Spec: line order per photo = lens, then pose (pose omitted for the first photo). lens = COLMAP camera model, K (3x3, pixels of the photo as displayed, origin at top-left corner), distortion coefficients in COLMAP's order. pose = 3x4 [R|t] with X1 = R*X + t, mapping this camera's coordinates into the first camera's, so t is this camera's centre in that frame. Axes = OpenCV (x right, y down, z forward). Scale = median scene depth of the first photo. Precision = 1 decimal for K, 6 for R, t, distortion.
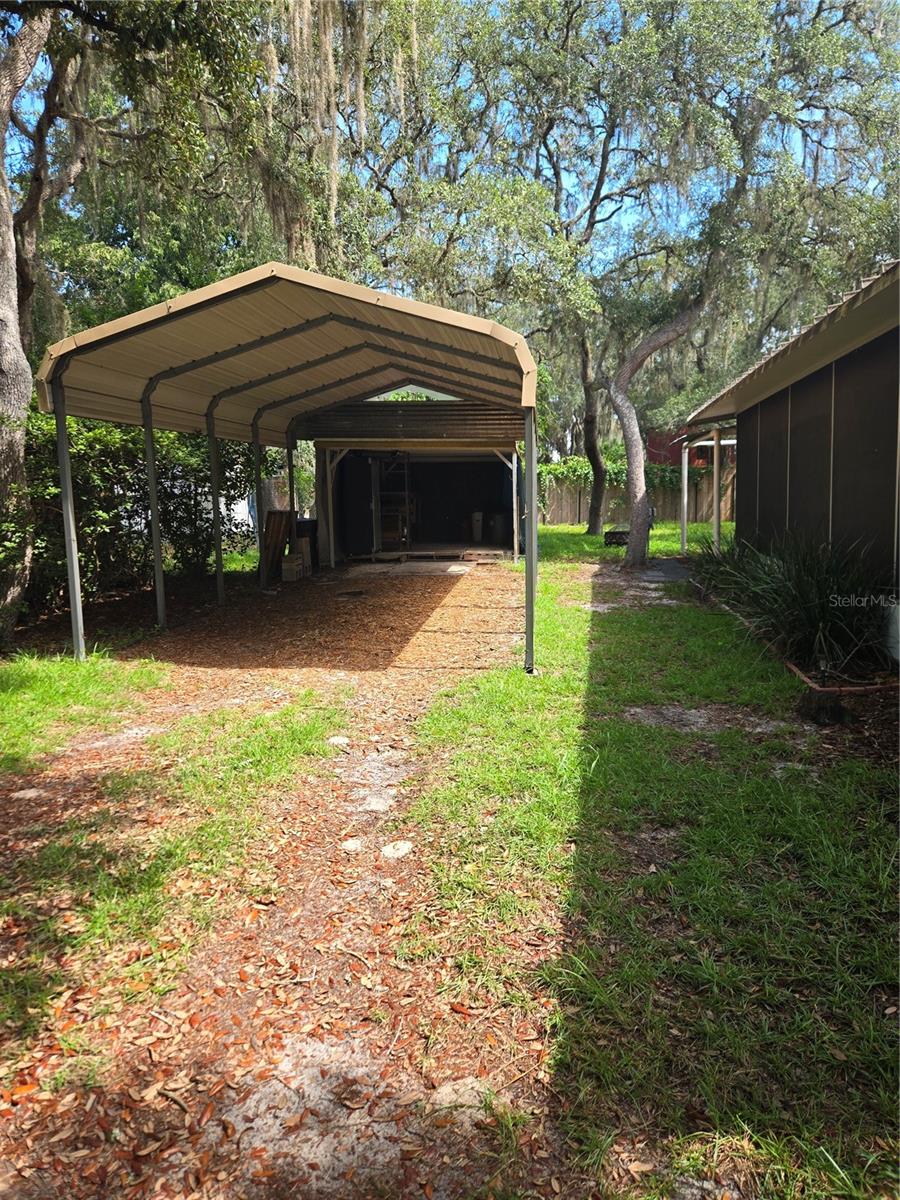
lens RADIAL K [[806.1, 0, 454.2], [0, 806.1, 583.1], [0, 0, 1]] dist [0.086081, -0.066007]
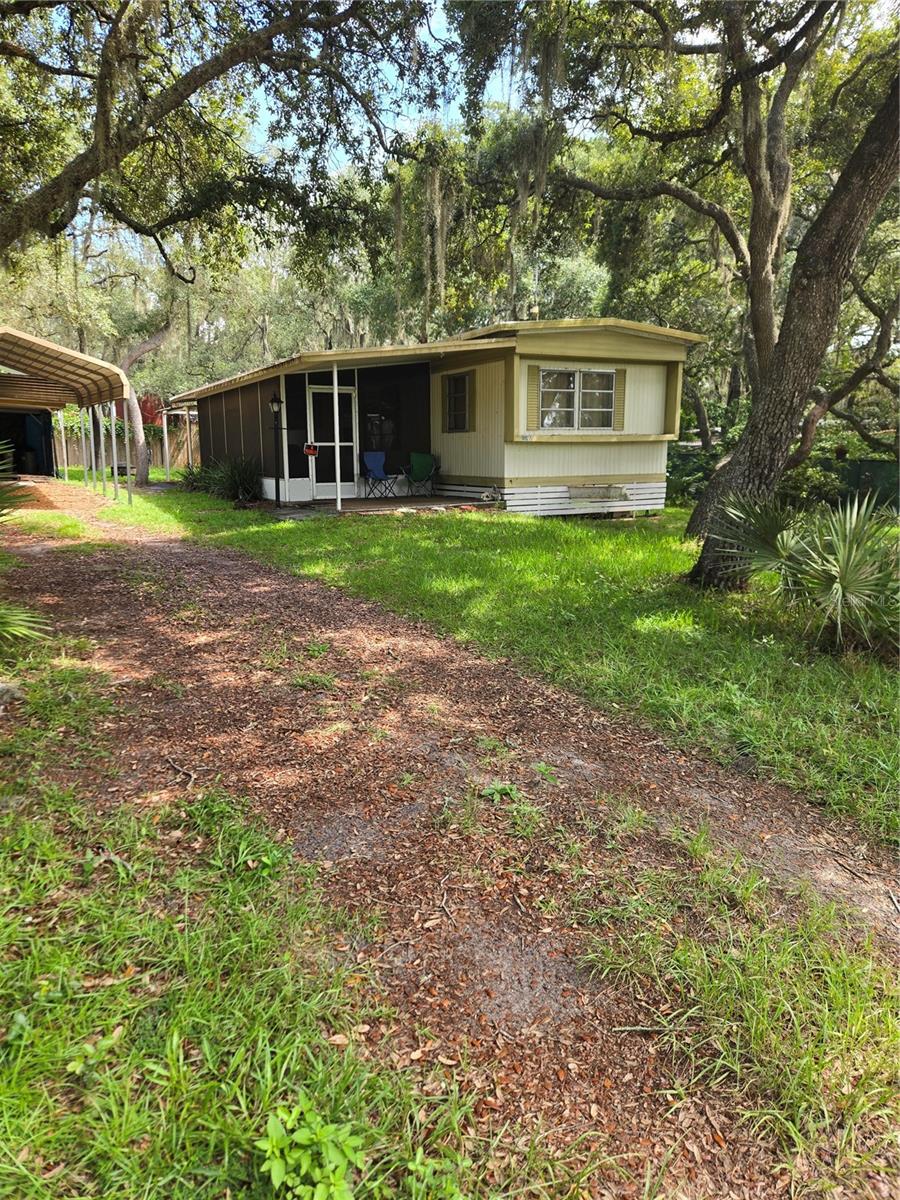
lens RADIAL K [[806.1, 0, 454.2], [0, 806.1, 583.1], [0, 0, 1]] dist [0.086081, -0.066007]
pose [[0.811126, -0.060404, 0.581744, -0.281221], [0.042677, 0.998114, 0.044132, 0.153632], [-0.583312, -0.010970, 0.812174, -0.843316]]
